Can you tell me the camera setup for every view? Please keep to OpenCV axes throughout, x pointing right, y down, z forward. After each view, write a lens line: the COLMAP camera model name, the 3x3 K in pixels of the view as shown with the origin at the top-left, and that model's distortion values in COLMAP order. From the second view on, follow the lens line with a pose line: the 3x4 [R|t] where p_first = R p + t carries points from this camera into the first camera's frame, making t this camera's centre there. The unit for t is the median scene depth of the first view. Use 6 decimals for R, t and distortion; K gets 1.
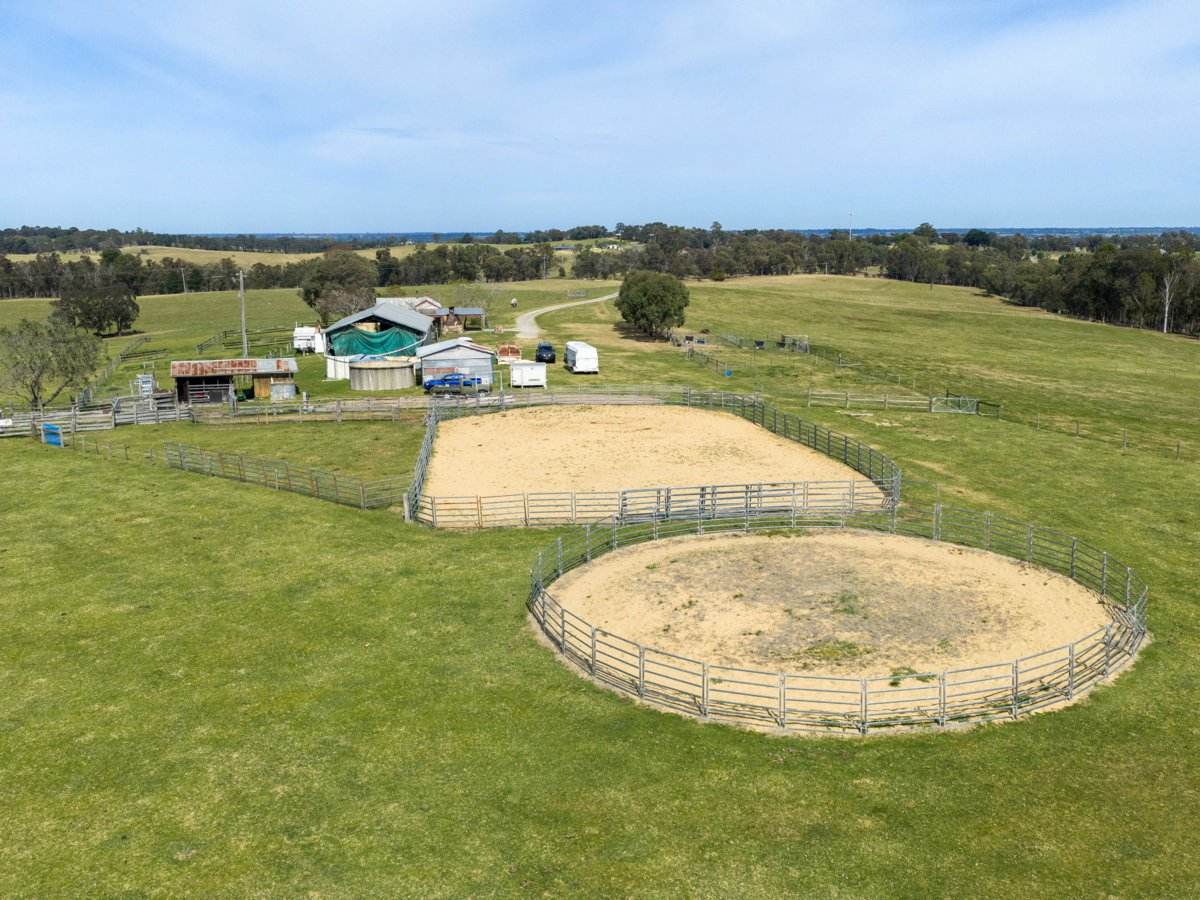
lens RADIAL K [[1087.1, 0, 597.1], [0, 1087.1, 448.5], [0, 0, 1]] dist [0.003316, -0.000582]
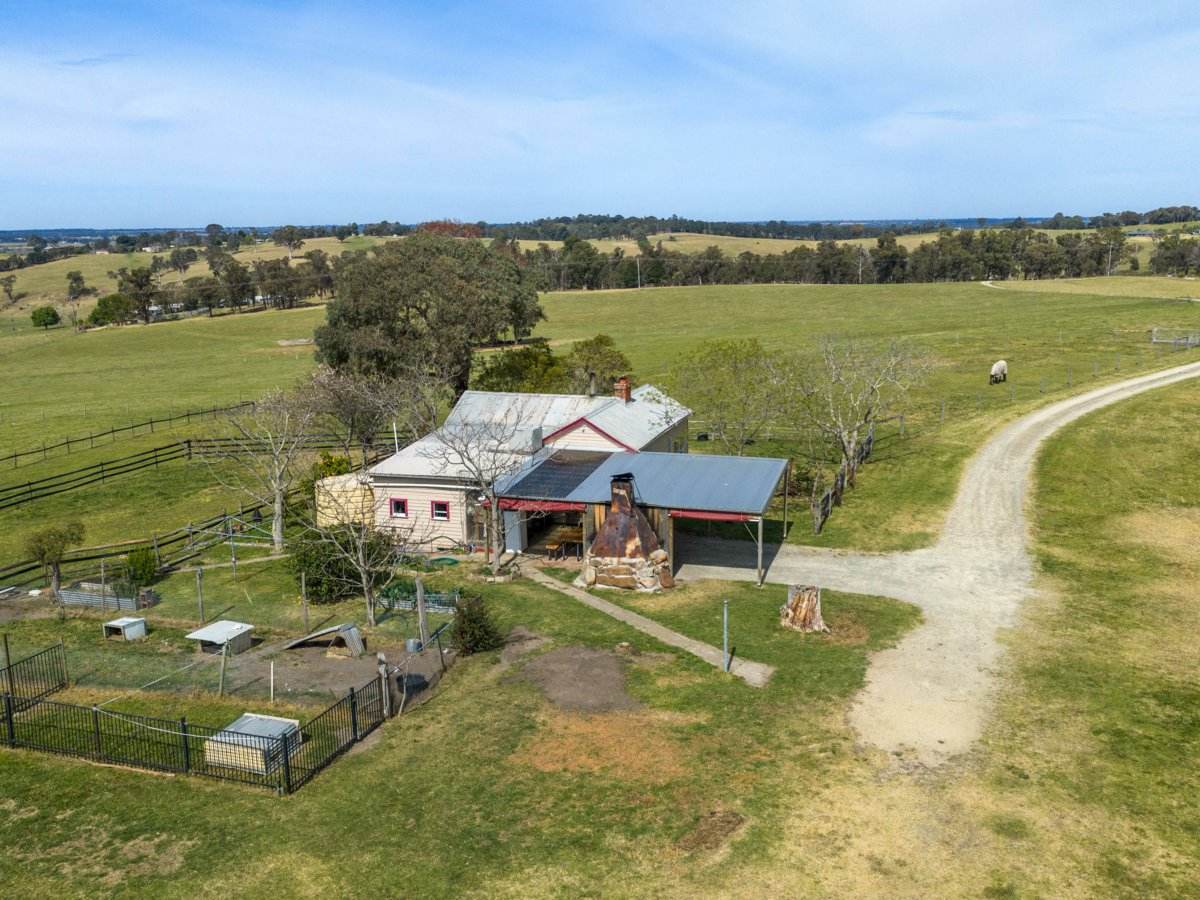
lens RADIAL K [[1087.1, 0, 604.5], [0, 1087.1, 445.9], [0, 0, 1]] dist [0.003316, -0.000582]
pose [[0.887604, 0.085922, -0.452523, -0.006269], [-0.081703, 0.996238, 0.028901, -0.027942], [0.453304, 0.011320, 0.891284, 0.154271]]
